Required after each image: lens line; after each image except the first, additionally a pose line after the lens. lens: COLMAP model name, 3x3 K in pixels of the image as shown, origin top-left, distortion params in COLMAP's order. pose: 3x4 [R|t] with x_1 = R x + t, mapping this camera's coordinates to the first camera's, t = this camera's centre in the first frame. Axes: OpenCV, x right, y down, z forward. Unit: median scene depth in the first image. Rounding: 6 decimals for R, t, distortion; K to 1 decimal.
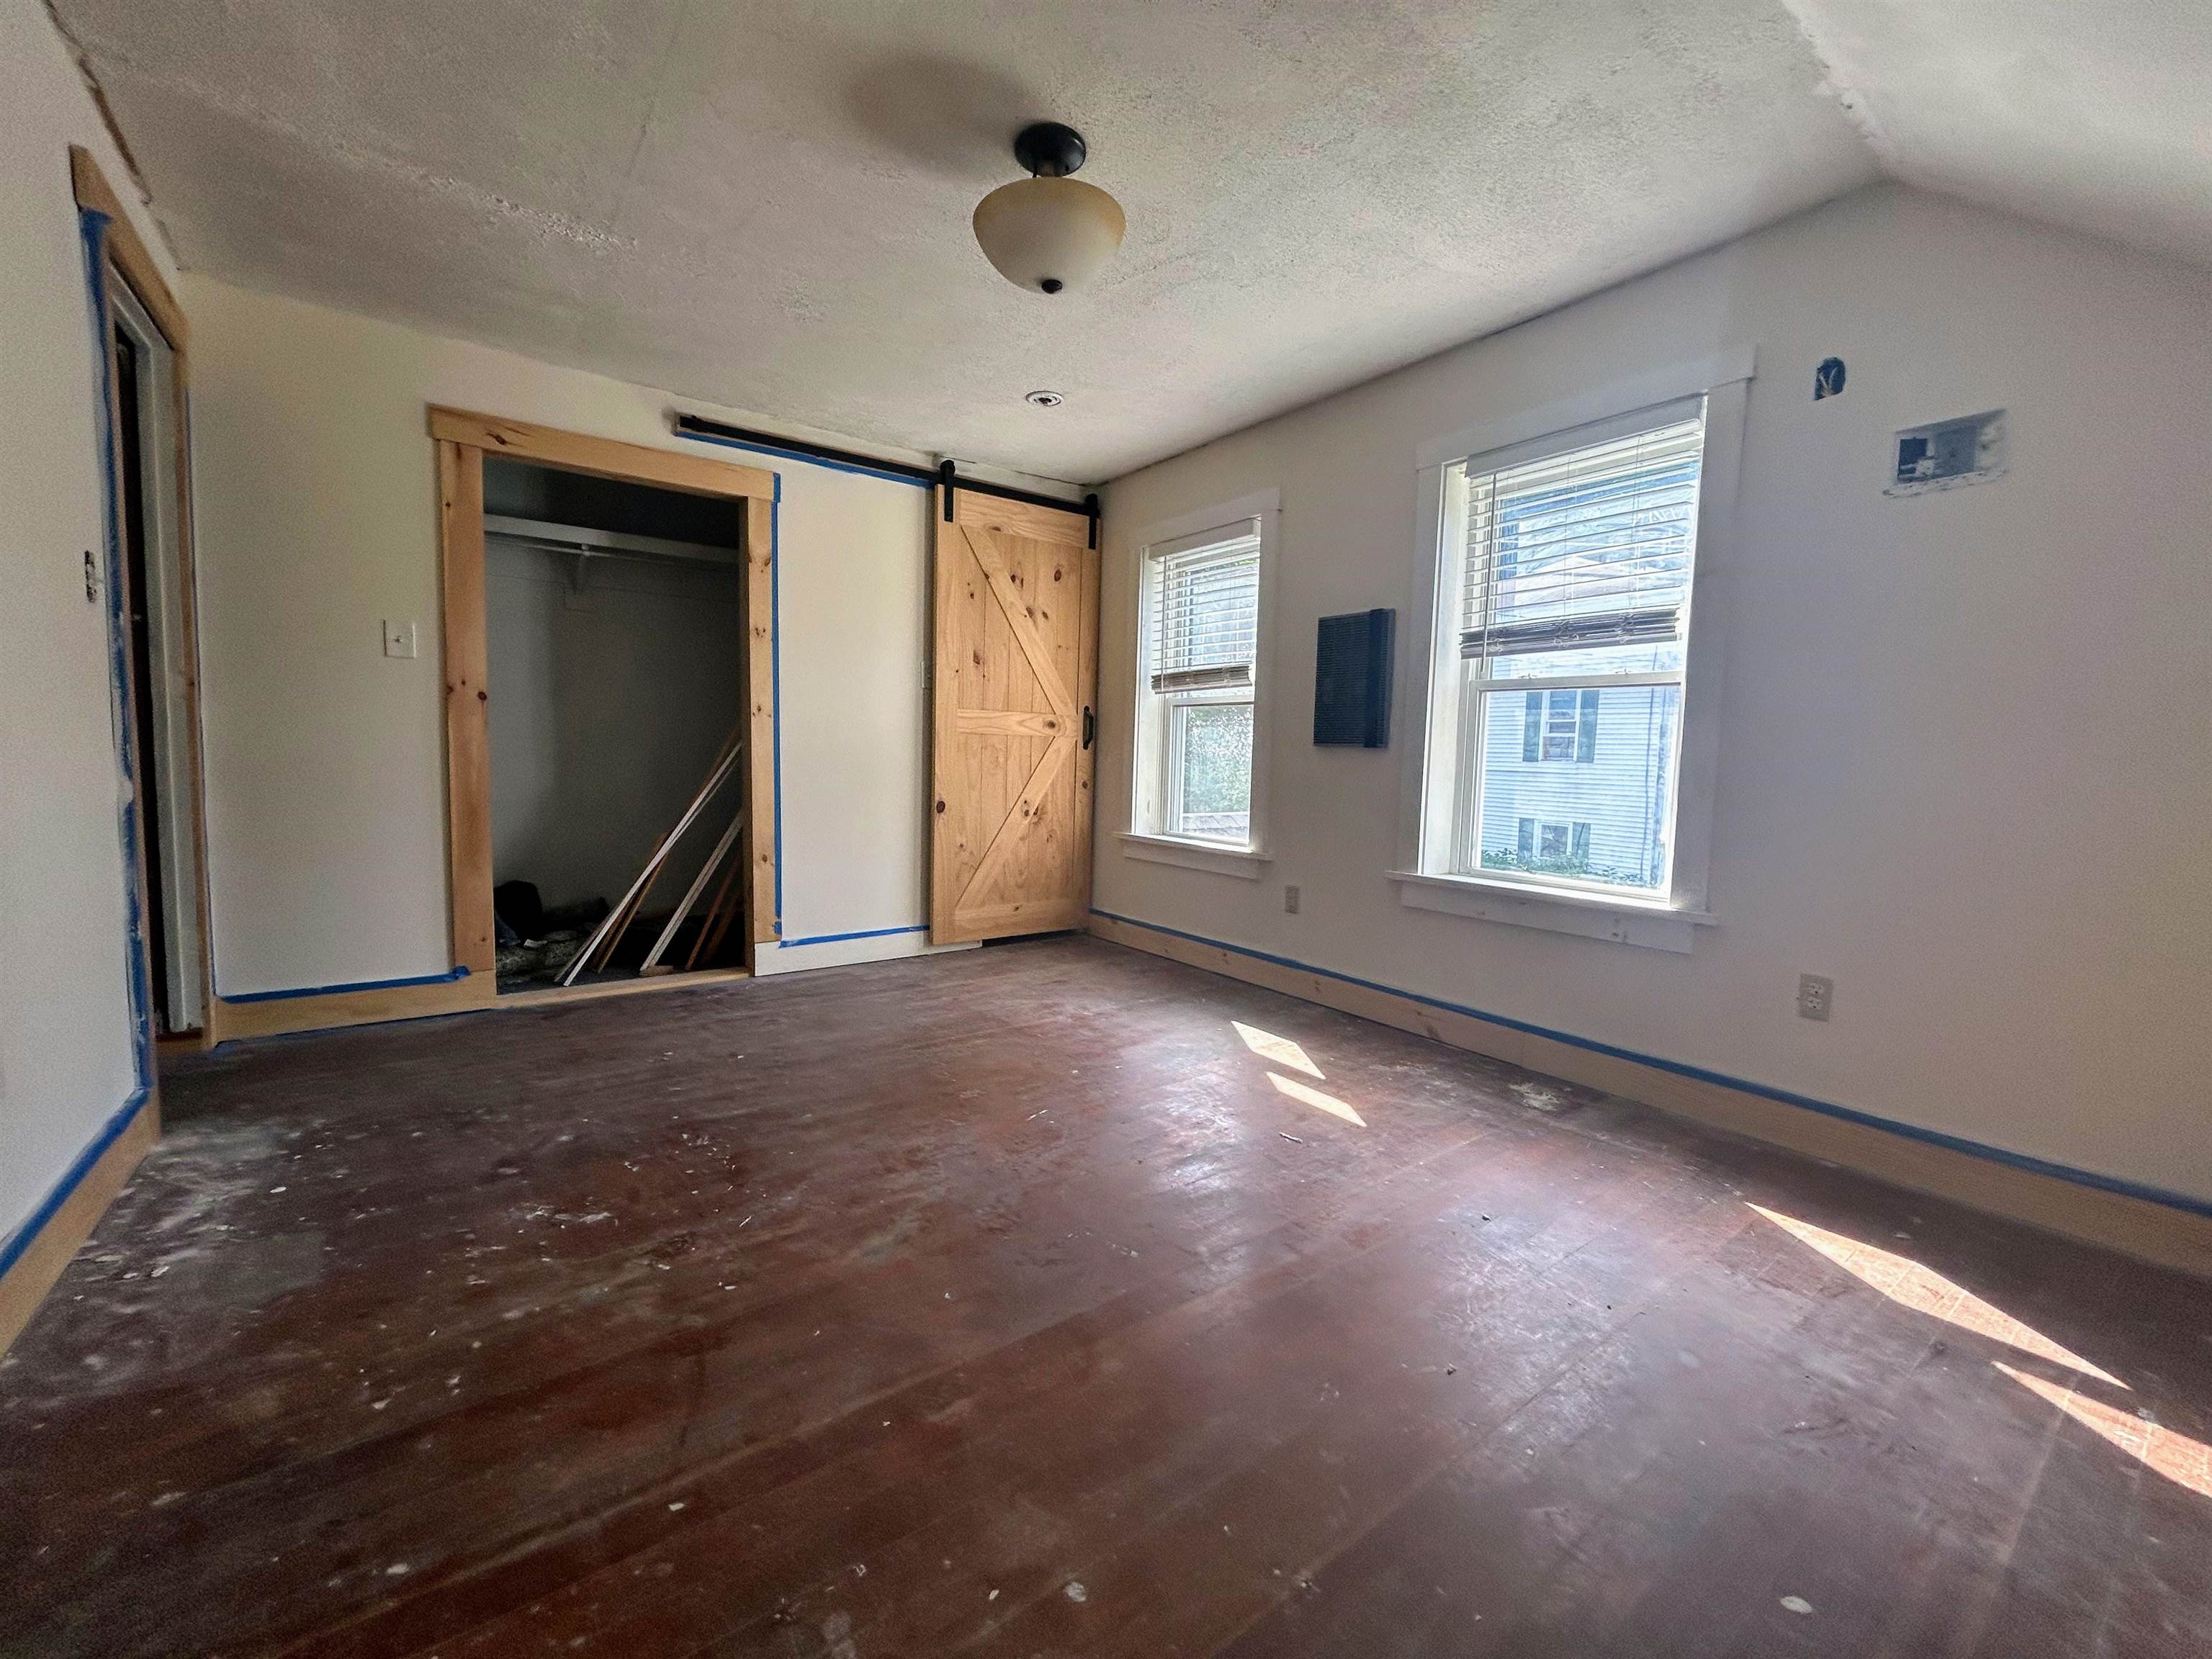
lens RADIAL K [[897.6, 0, 1102.5], [0, 897.6, 822.2], [0, 0, 1]] dist [0.001589, 0.000225]
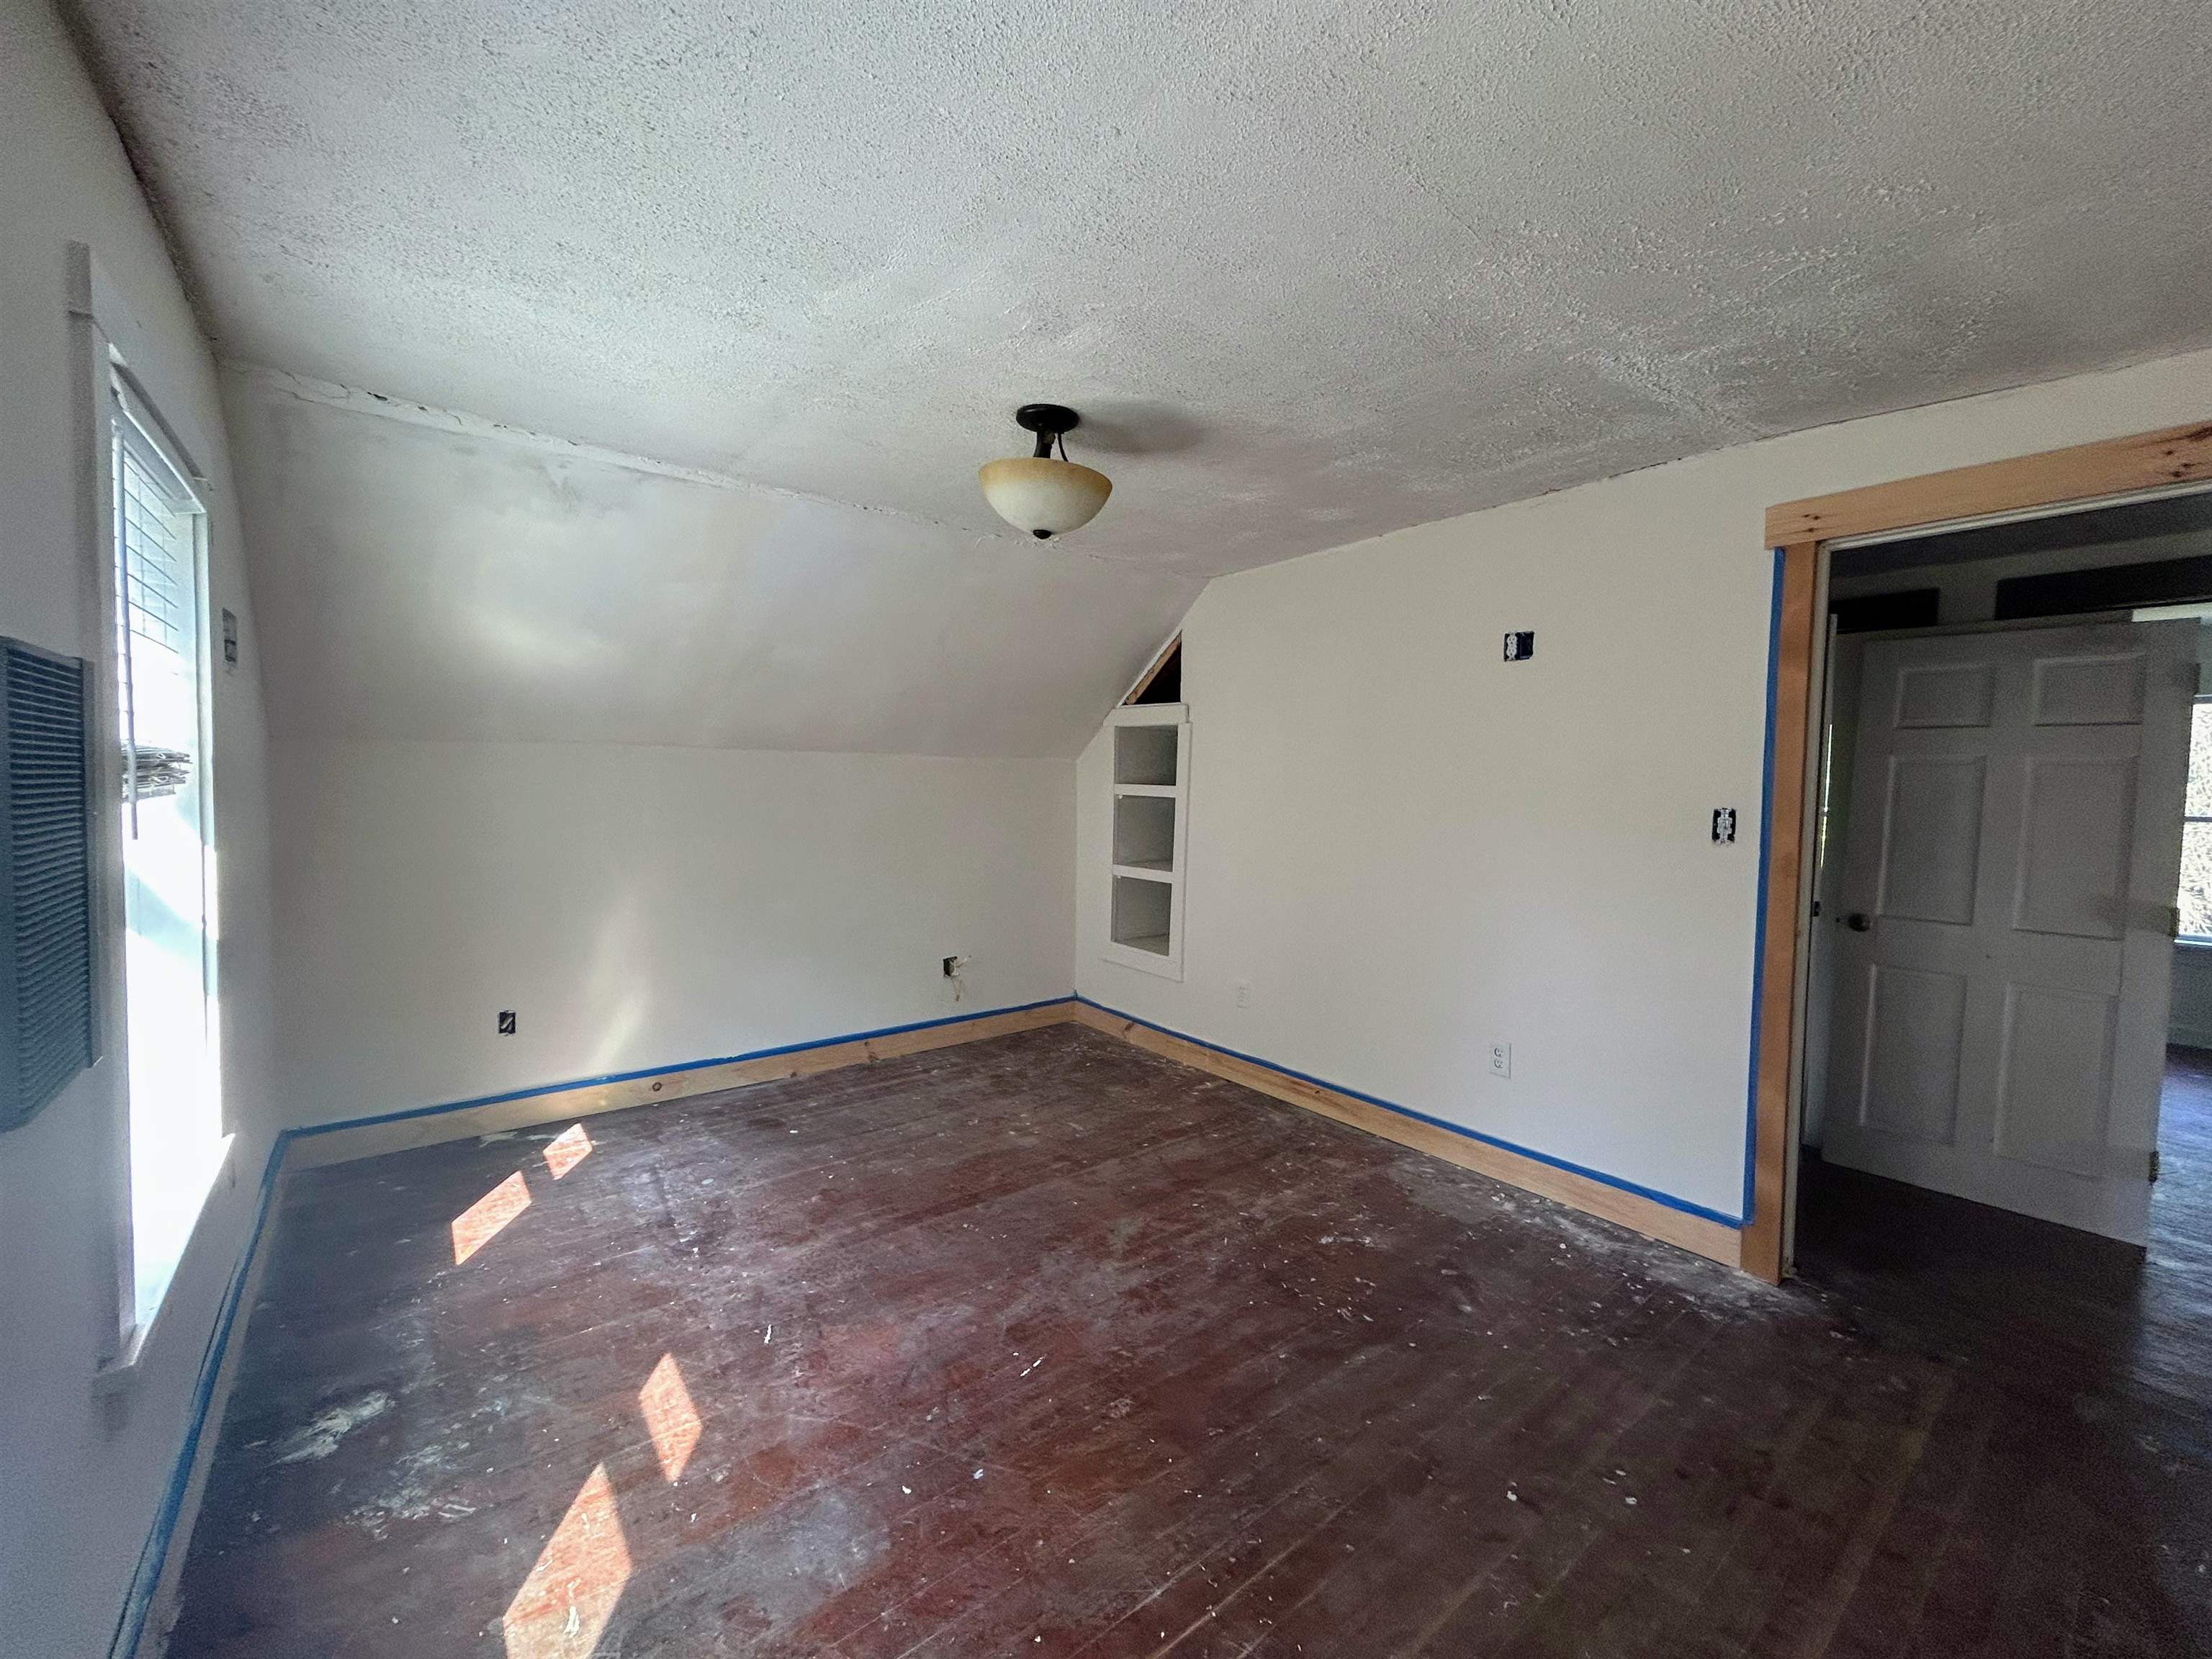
lens RADIAL K [[895.1, 0, 1104.6], [0, 895.1, 822.9], [0, 0, 1]] dist [-0.000597, -0.000339]
pose [[-0.998598, -0.040567, -0.034008, -0.080783], [-0.044583, 0.990885, 0.127117, -0.274427], [0.028541, 0.128455, -0.991305, 1.570694]]
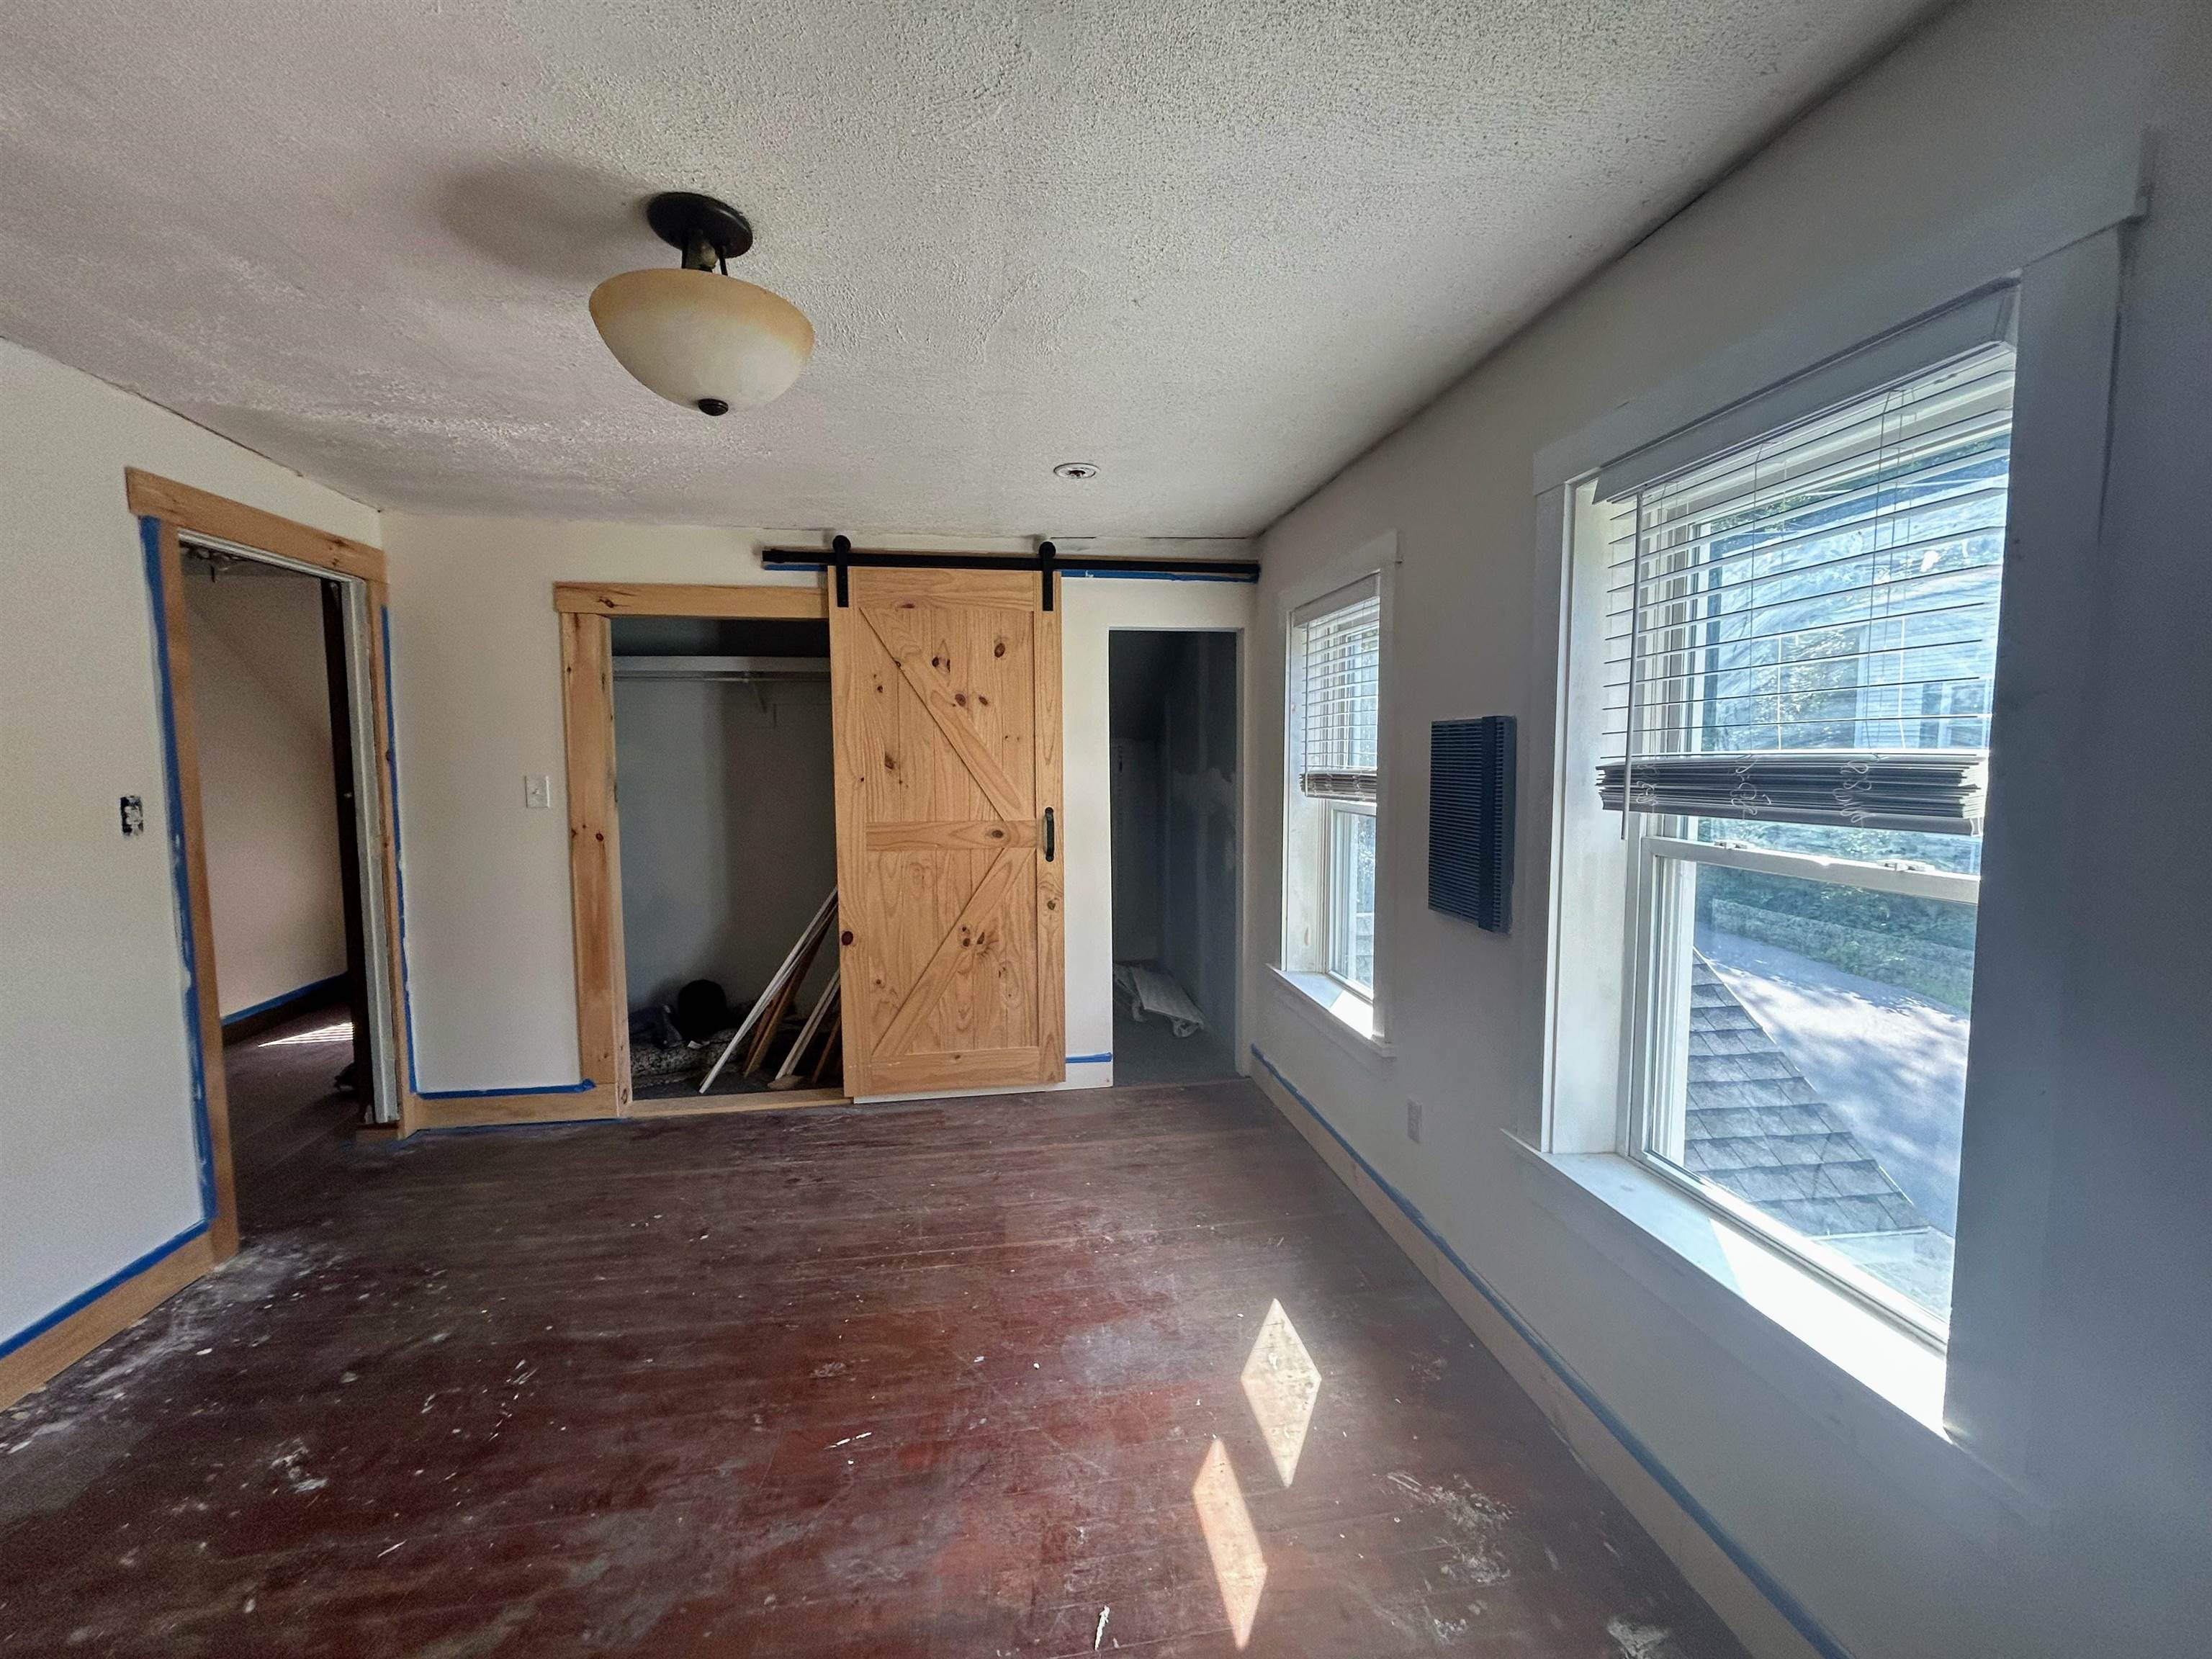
lens RADIAL K [[895.1, 0, 1104.6], [0, 895.1, 822.9], [0, 0, 1]] dist [-0.000597, -0.000339]
pose [[0.884671, 0.006923, -0.466164, 0.417602], [-0.009415, 0.999951, -0.003018, -0.182140], [0.466121, 0.007059, 0.884693, 0.360518]]
